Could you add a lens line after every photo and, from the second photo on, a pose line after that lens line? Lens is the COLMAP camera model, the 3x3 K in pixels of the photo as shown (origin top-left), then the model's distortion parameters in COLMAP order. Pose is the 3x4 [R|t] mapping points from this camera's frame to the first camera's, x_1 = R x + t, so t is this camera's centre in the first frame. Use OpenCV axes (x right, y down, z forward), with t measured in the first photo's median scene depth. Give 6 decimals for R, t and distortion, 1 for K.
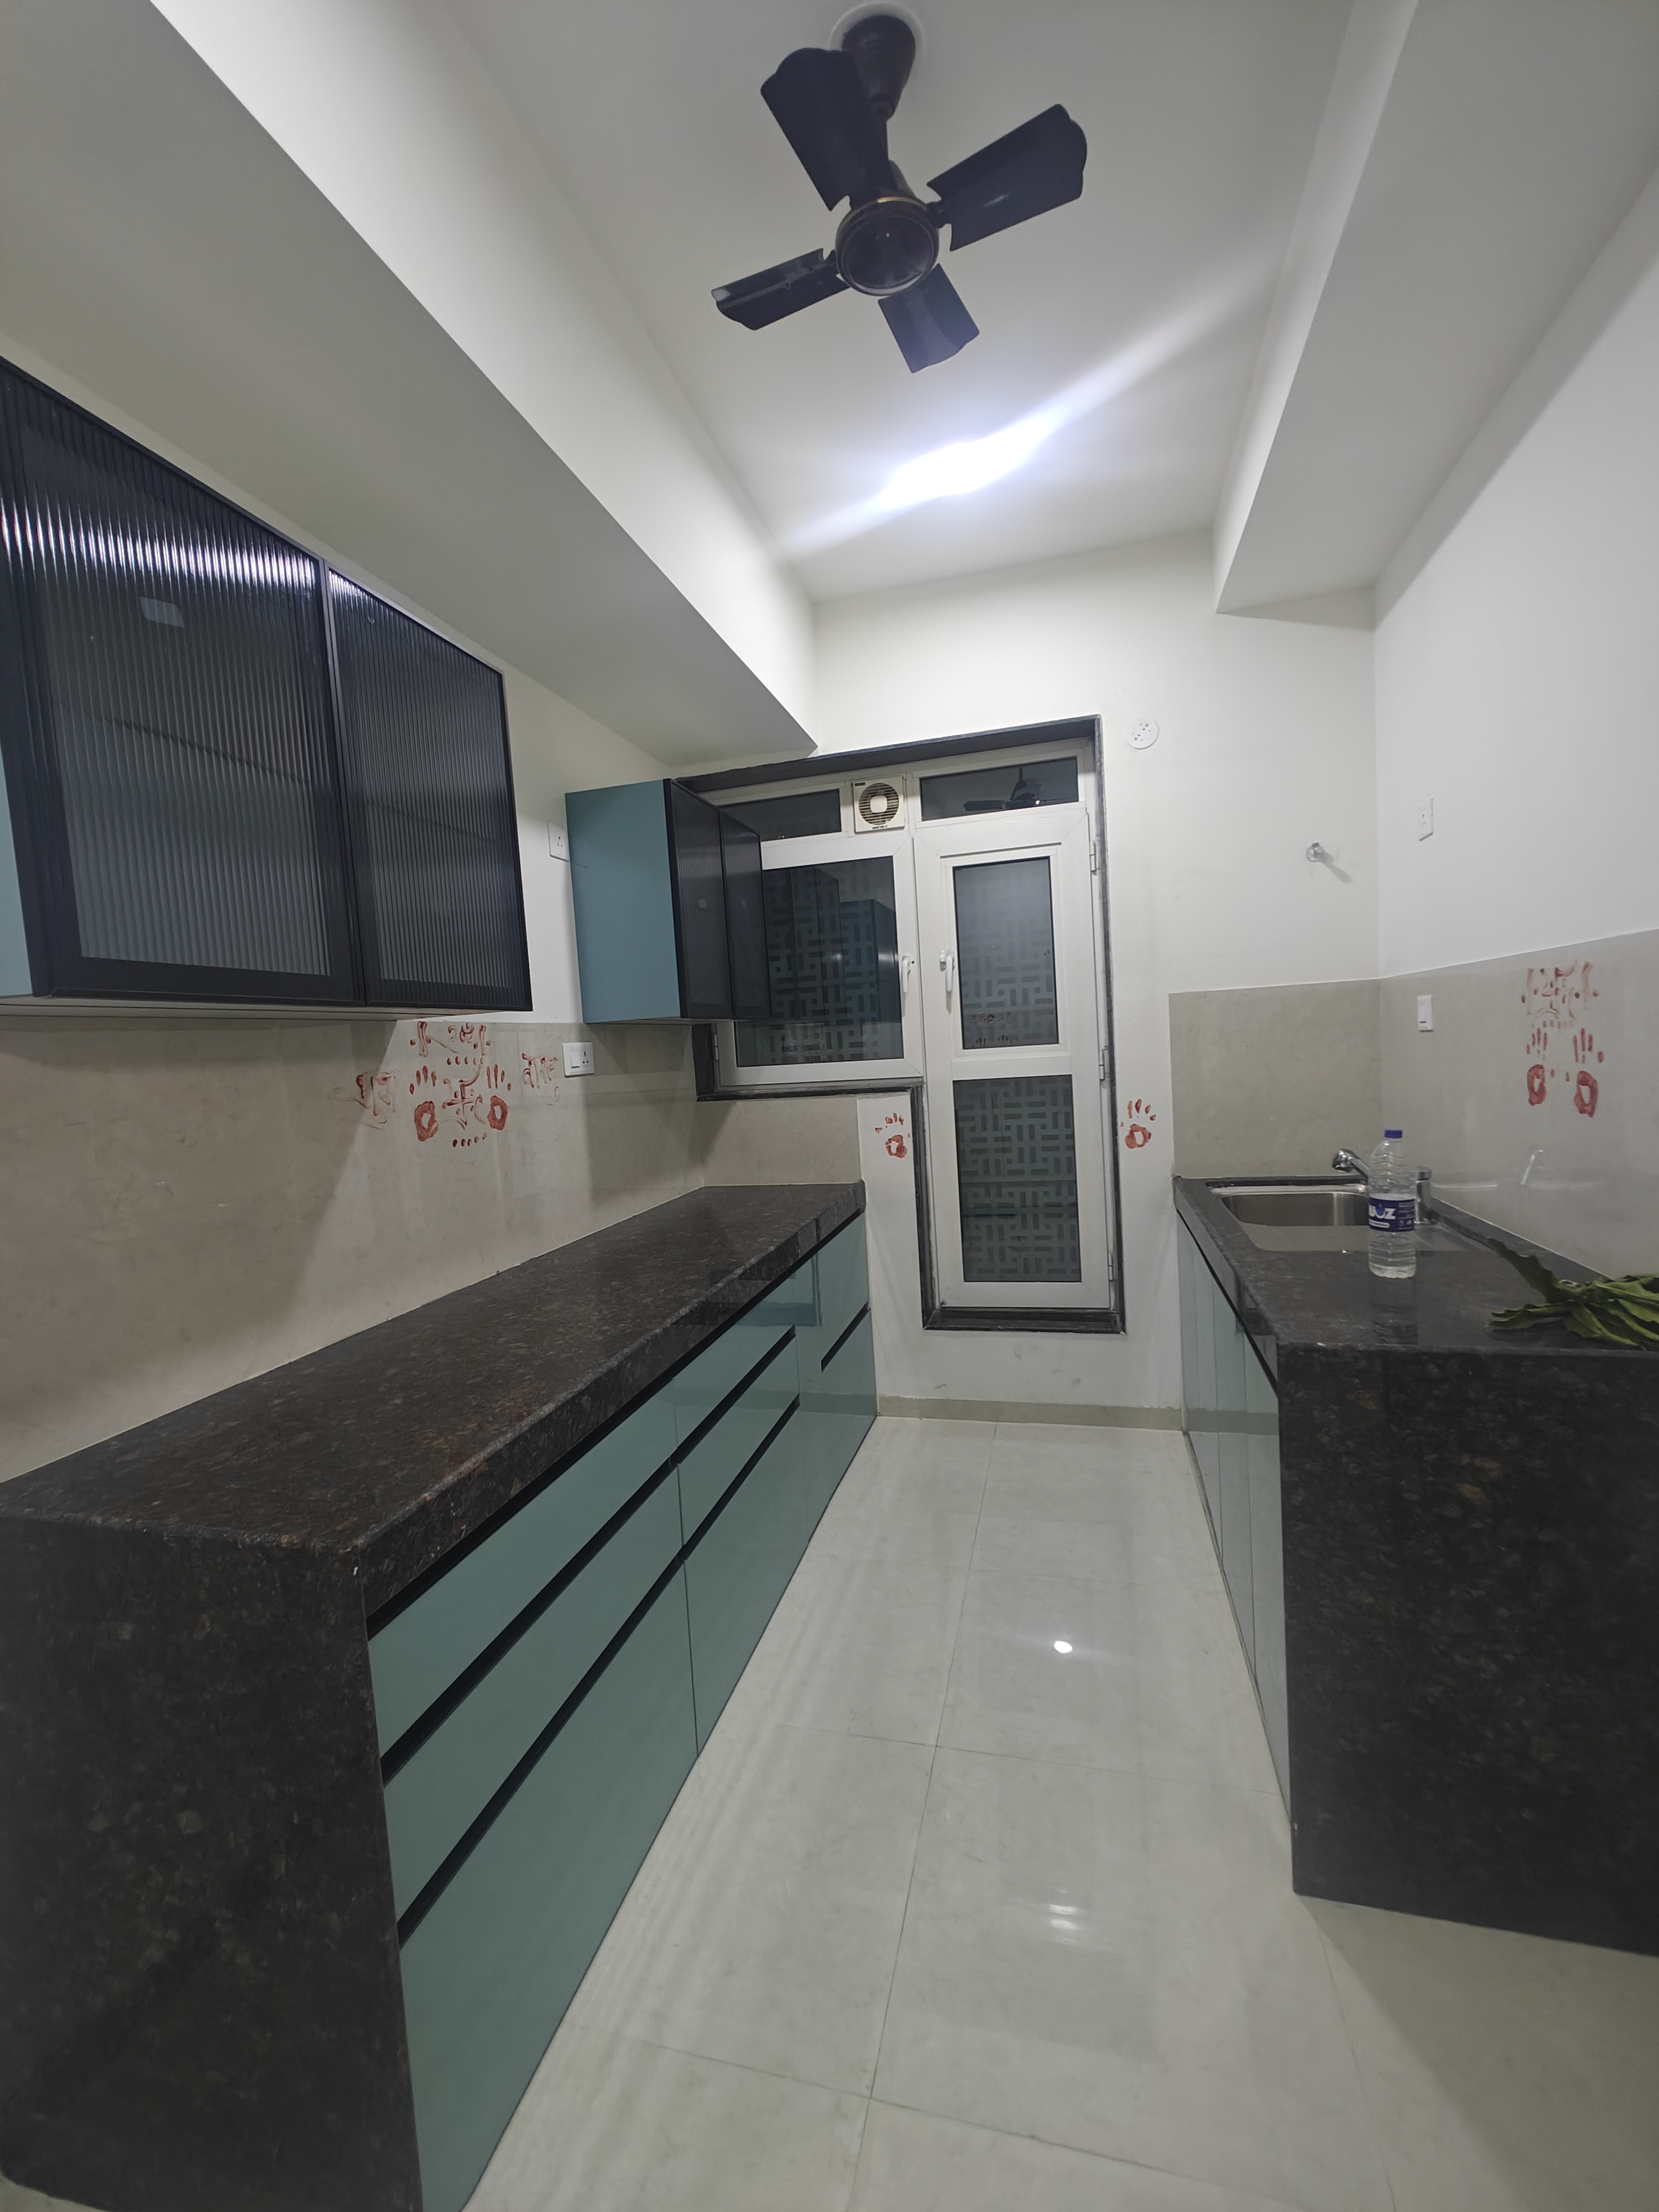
lens RADIAL K [[946.0, 0, 830.1], [0, 946.0, 1109.4], [0, 0, 1]] dist [-0.000546, 0.001489]
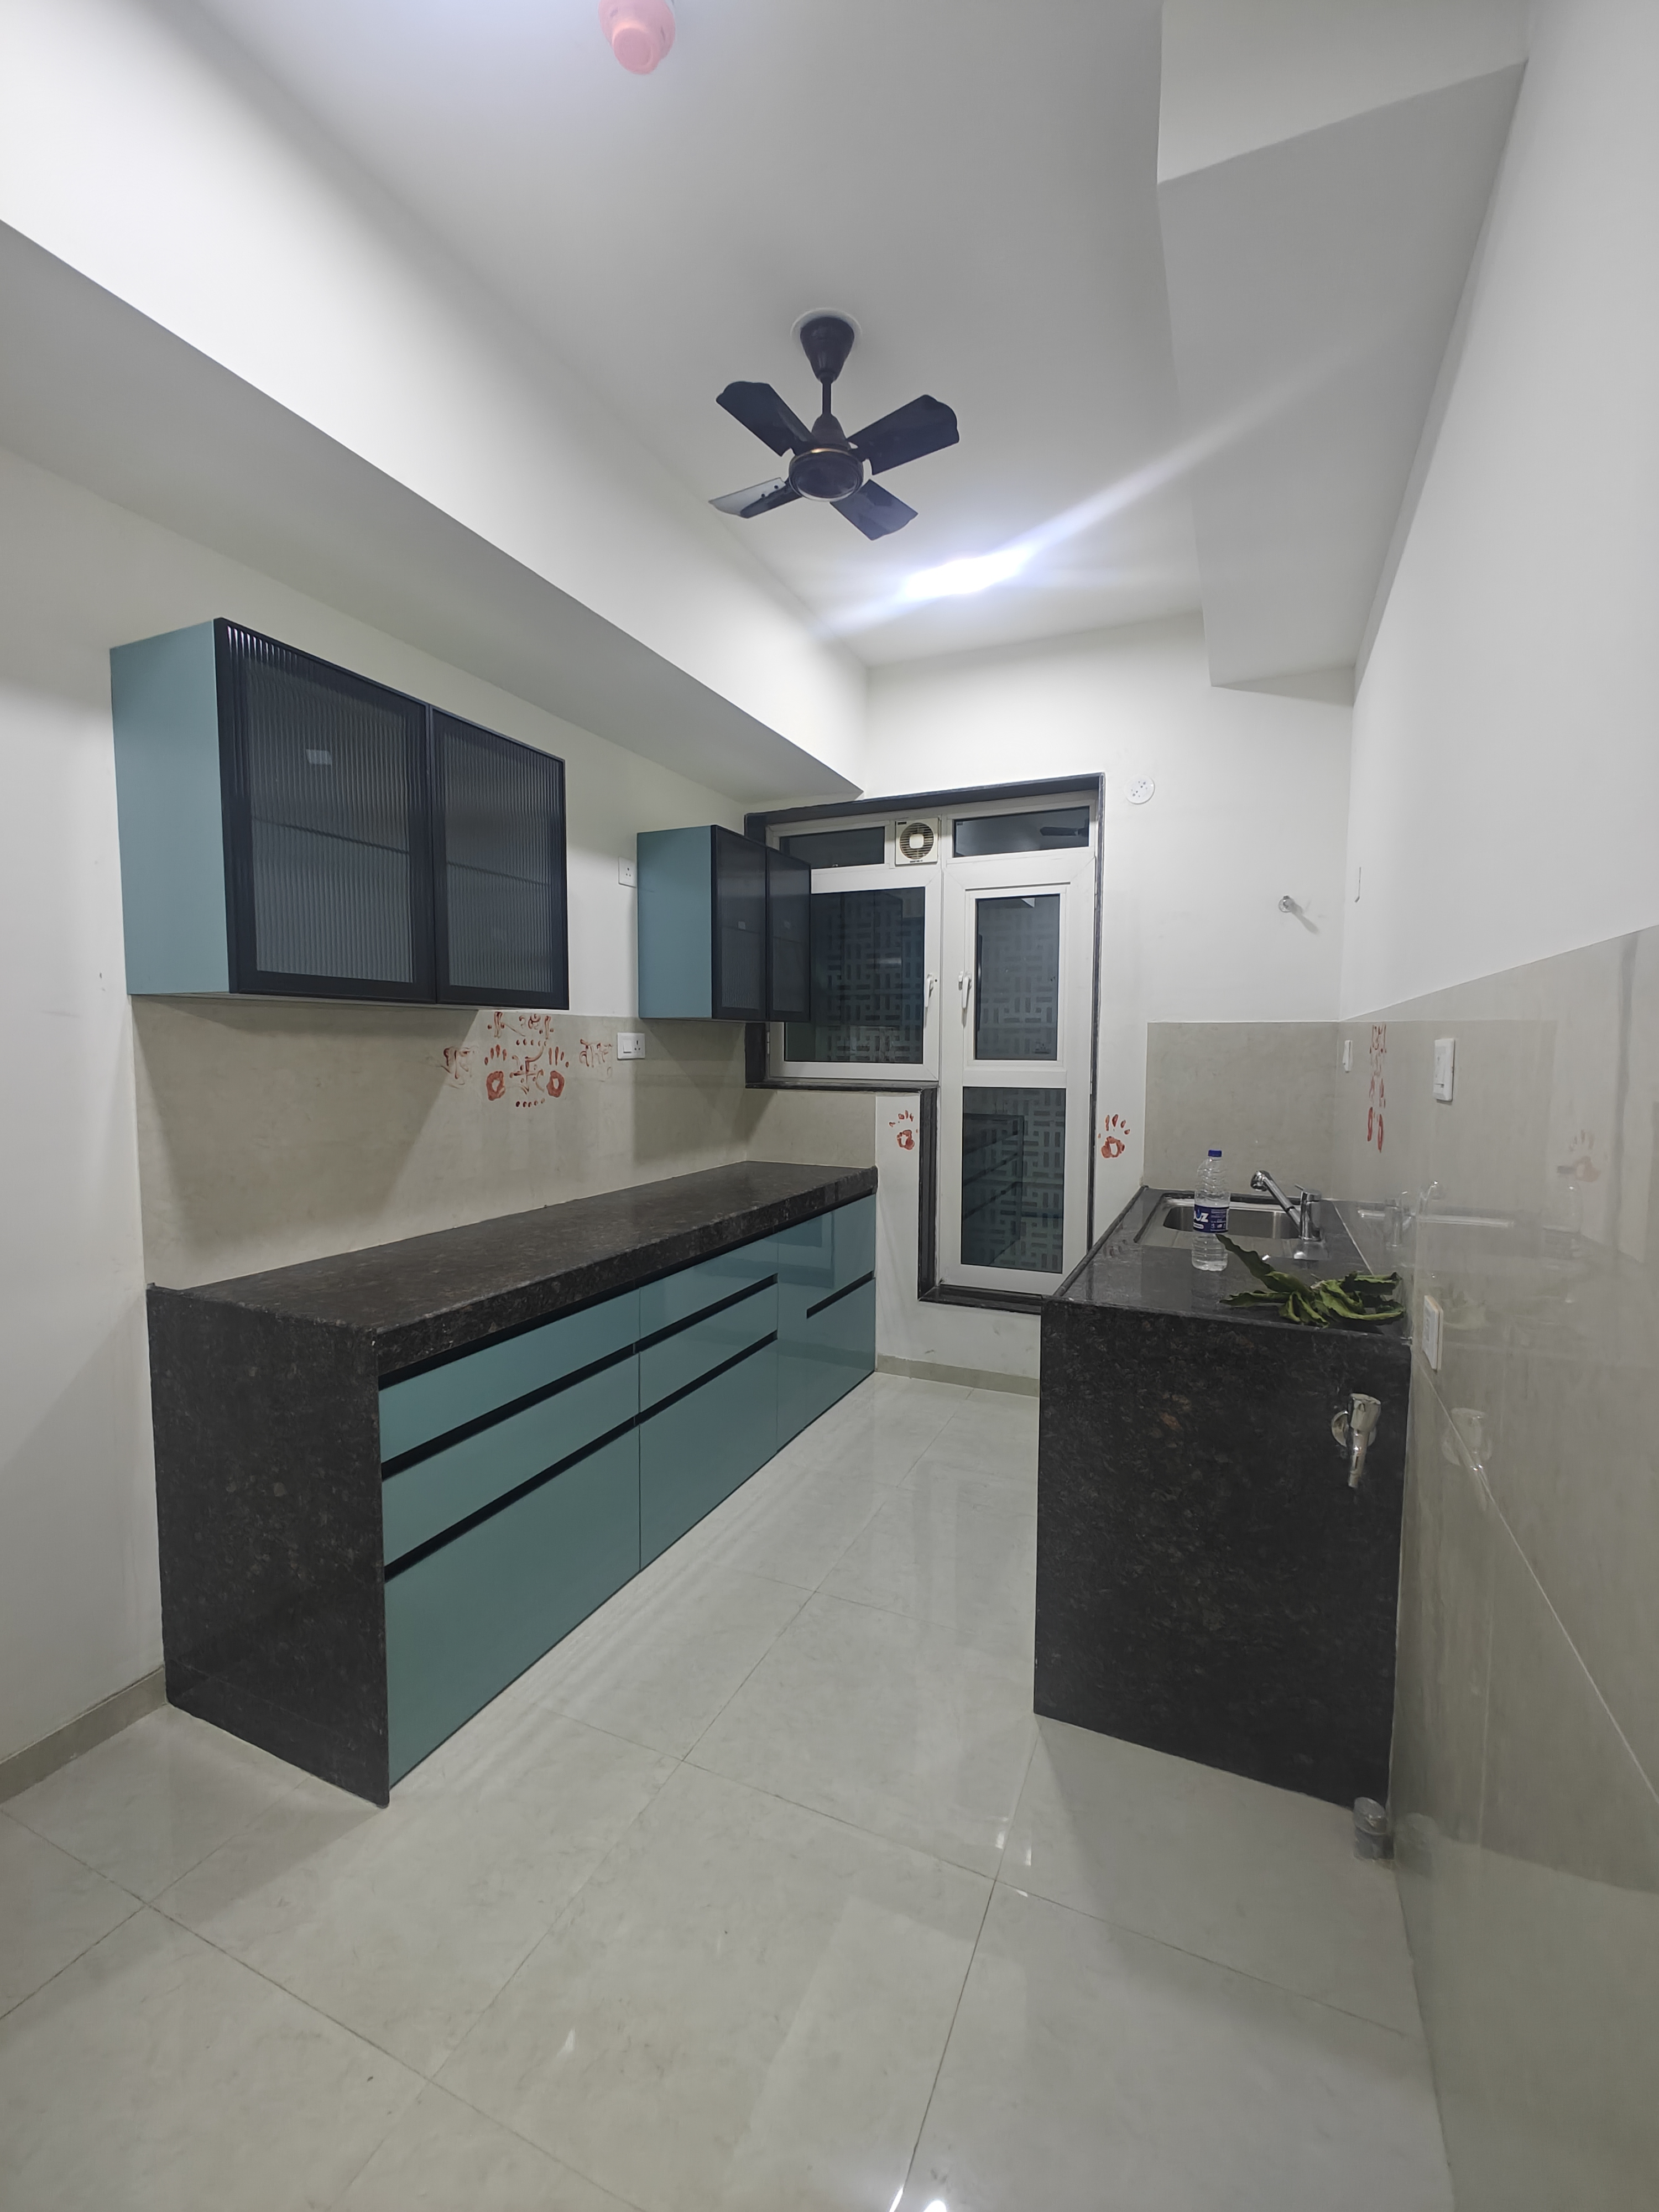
lens RADIAL K [[946.0, 0, 821.4], [0, 946.0, 1108.6], [0, 0, 1]] dist [-0.000546, 0.001489]
pose [[0.984536, 0.077383, -0.157163, 0.244951], [-0.076561, 0.997001, 0.011286, -0.005907], [0.157565, 0.000921, 0.987508, -0.256878]]
